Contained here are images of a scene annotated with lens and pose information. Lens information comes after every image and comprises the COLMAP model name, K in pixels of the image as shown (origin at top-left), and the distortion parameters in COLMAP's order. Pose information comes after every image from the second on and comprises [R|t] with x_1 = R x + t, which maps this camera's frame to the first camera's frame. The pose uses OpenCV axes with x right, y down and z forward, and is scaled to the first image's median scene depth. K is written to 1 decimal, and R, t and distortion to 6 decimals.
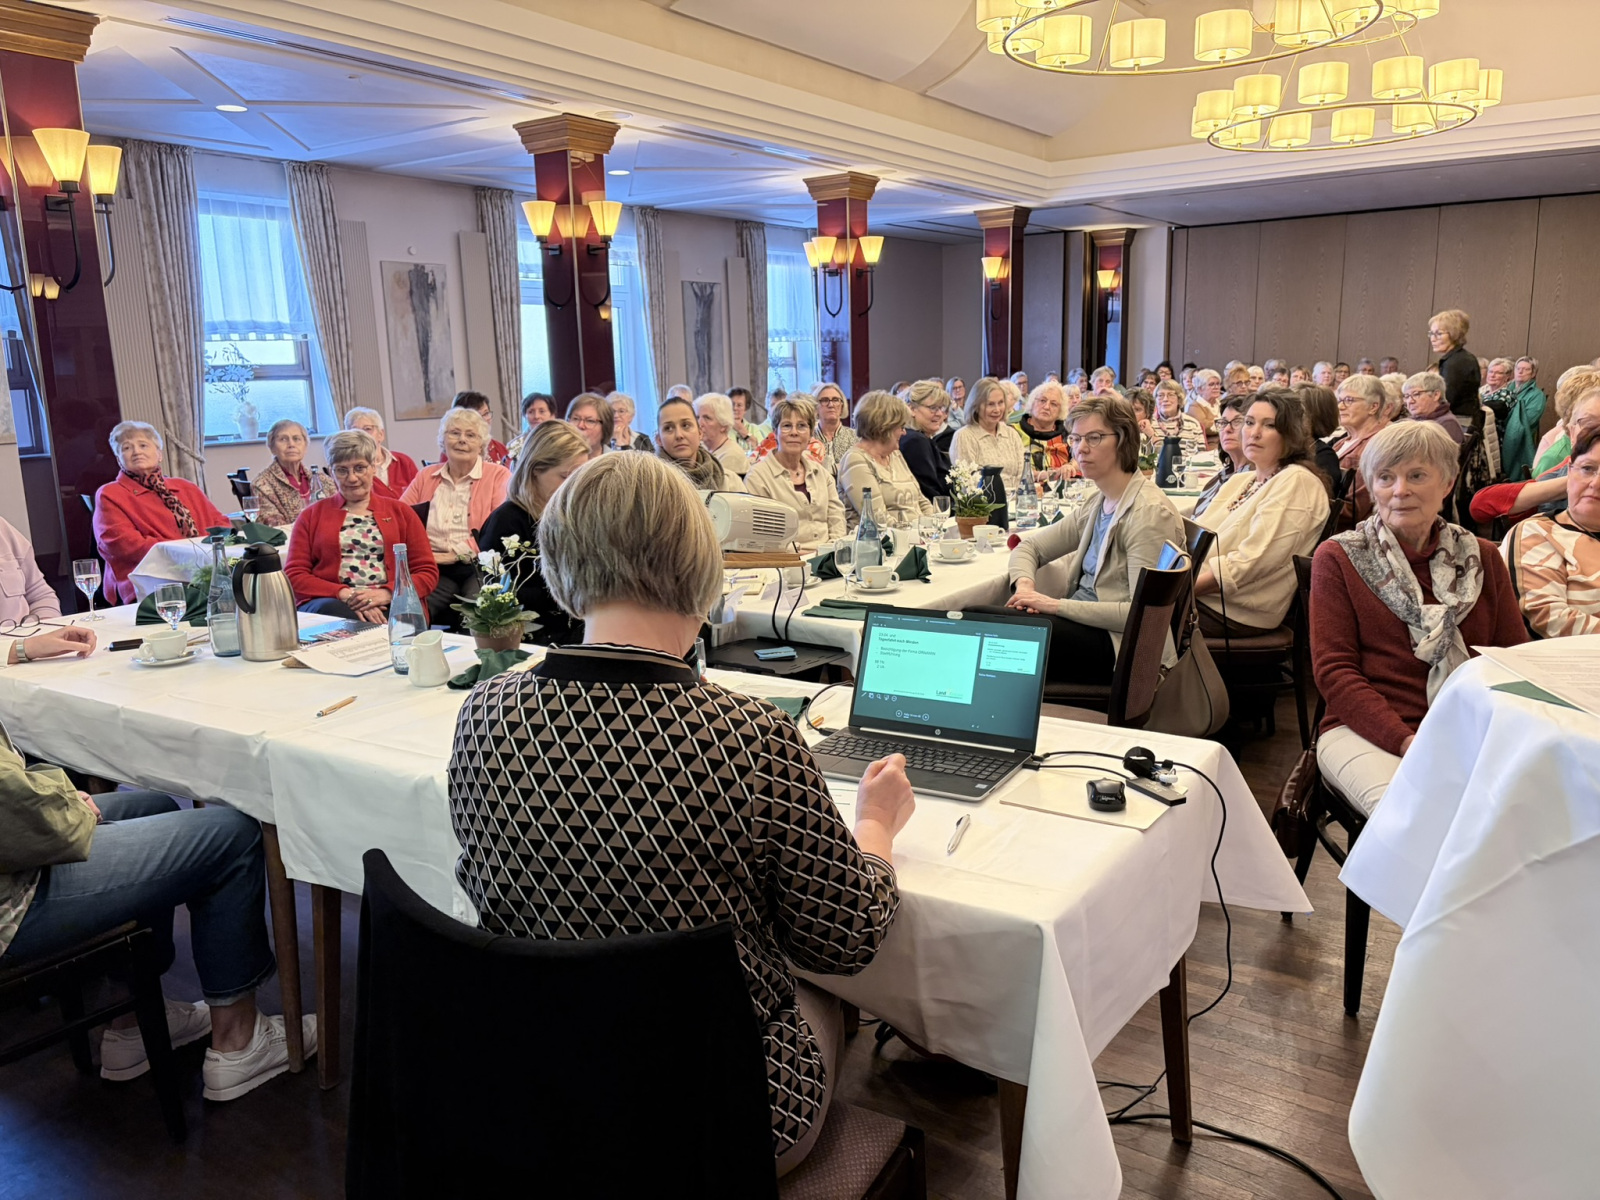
lens RADIAL K [[1218.1, 0, 800.0], [0, 1218.1, 600.0], [0, 0, 1]] dist [0.010129, -0.007406]
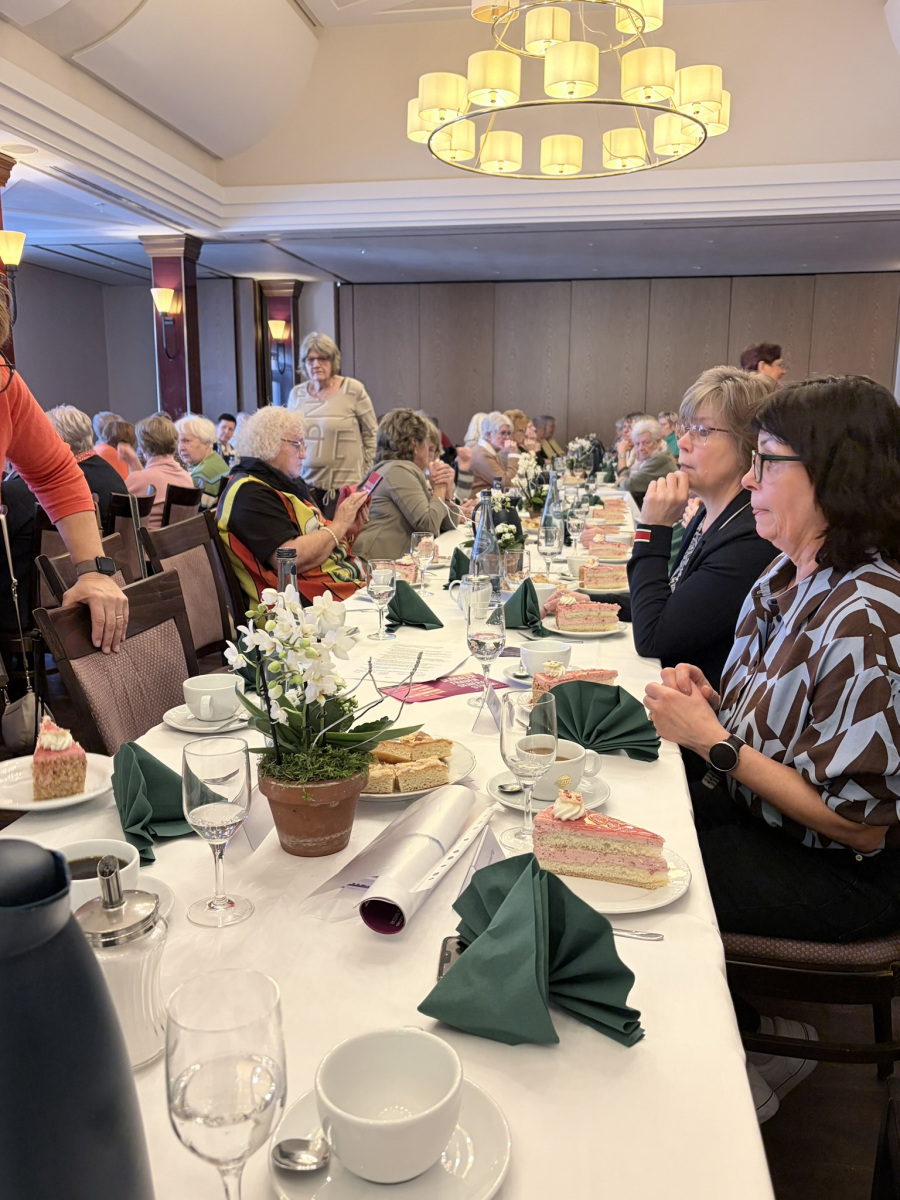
lens RADIAL K [[913.6, 0, 450.0], [0, 913.6, 600.0], [0, 0, 1]] dist [0.010129, -0.007406]
pose [[0.895196, -0.054884, 0.442280, 0.040597], [0.052983, 0.998456, 0.016661, -0.057358], [-0.442512, 0.008518, 0.896722, 0.349261]]
